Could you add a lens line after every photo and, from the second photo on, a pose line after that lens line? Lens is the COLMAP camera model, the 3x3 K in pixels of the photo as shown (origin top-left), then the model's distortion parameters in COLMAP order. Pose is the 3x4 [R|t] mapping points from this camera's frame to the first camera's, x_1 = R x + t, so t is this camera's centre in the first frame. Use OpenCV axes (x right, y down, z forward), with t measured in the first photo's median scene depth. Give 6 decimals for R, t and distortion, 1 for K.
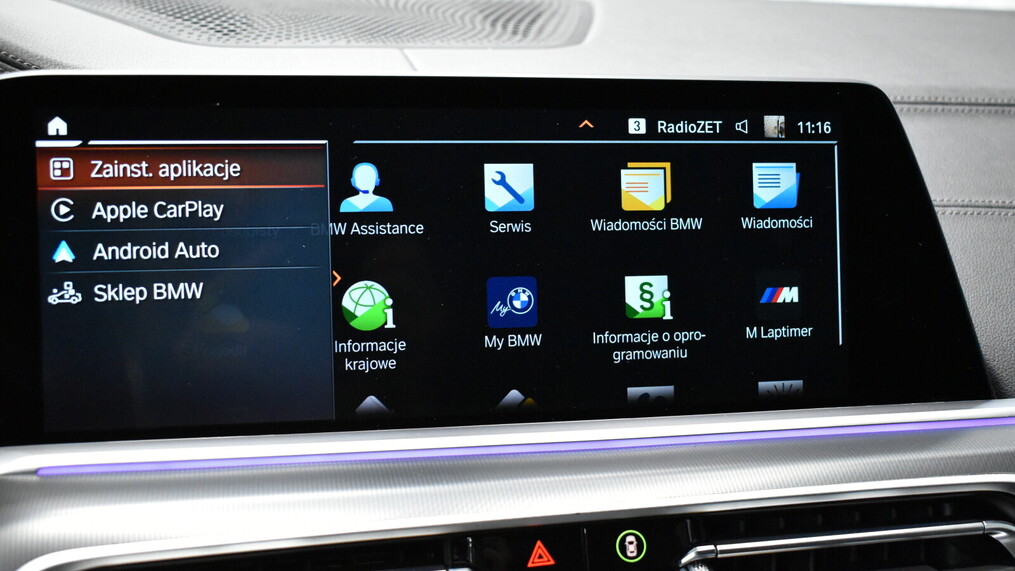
lens RADIAL K [[1035.5, 0, 503.2], [0, 1035.5, 286.3], [0, 0, 1]] dist [-0.011515, 0.000000]
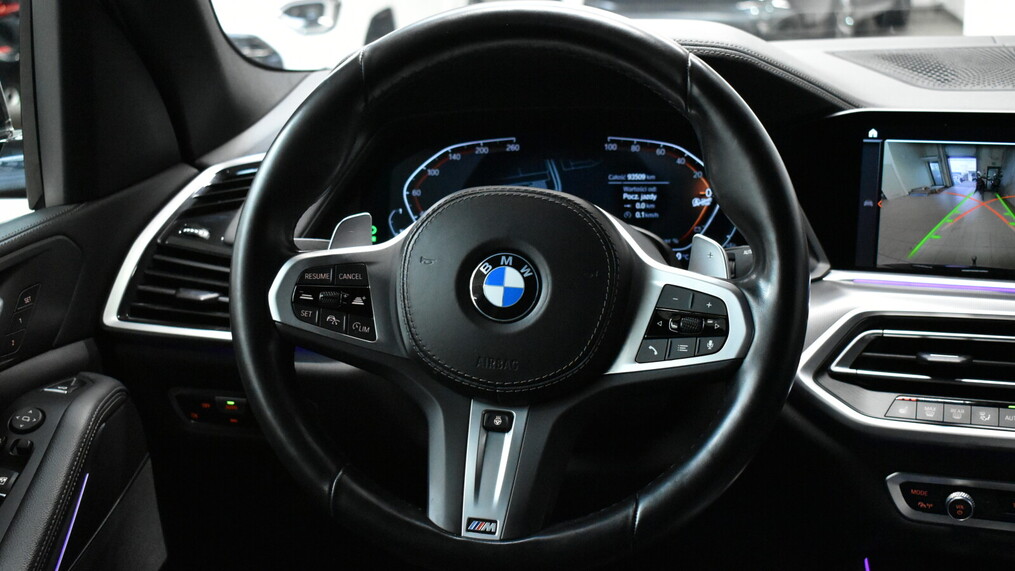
lens RADIAL K [[1283.7, 0, 502.8], [0, 1283.7, 281.6], [0, 0, 1]] dist [-0.009377, 0.000000]
pose [[0.861202, 0.081018, -0.501765, 0.289582], [-0.092538, 0.995707, 0.001946, 0.222469], [0.499768, 0.044757, 0.865002, -1.700662]]
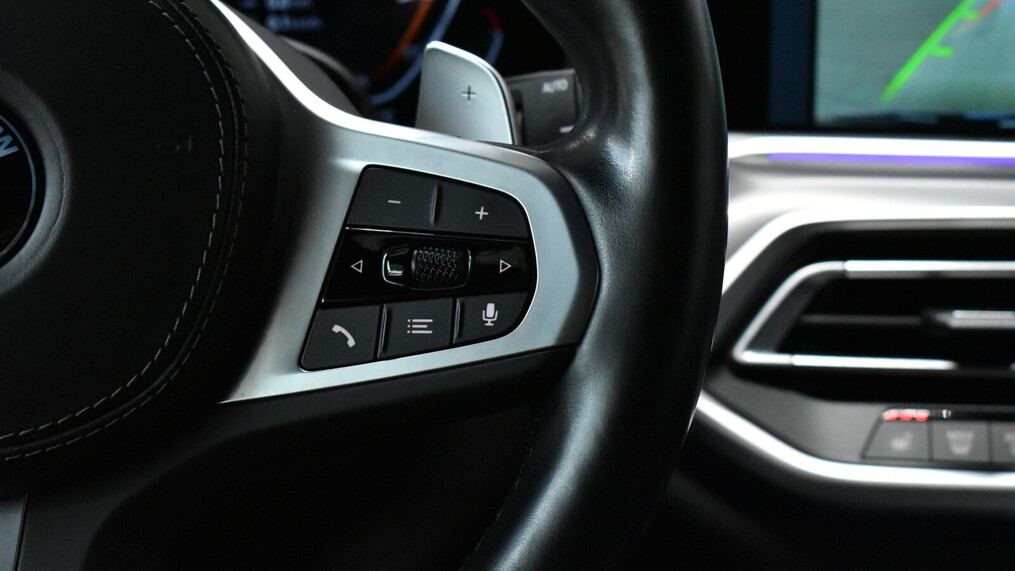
lens RADIAL K [[2160.3, 0, 507.8], [0, 2160.3, 288.5], [0, 0, 1]] dist [0.021270, 0.000000]
pose [[0.954645, 0.058123, -0.292018, -0.051970], [-0.054464, 0.998302, 0.020652, 0.252684], [0.292723, -0.003811, 0.956190, -1.024025]]
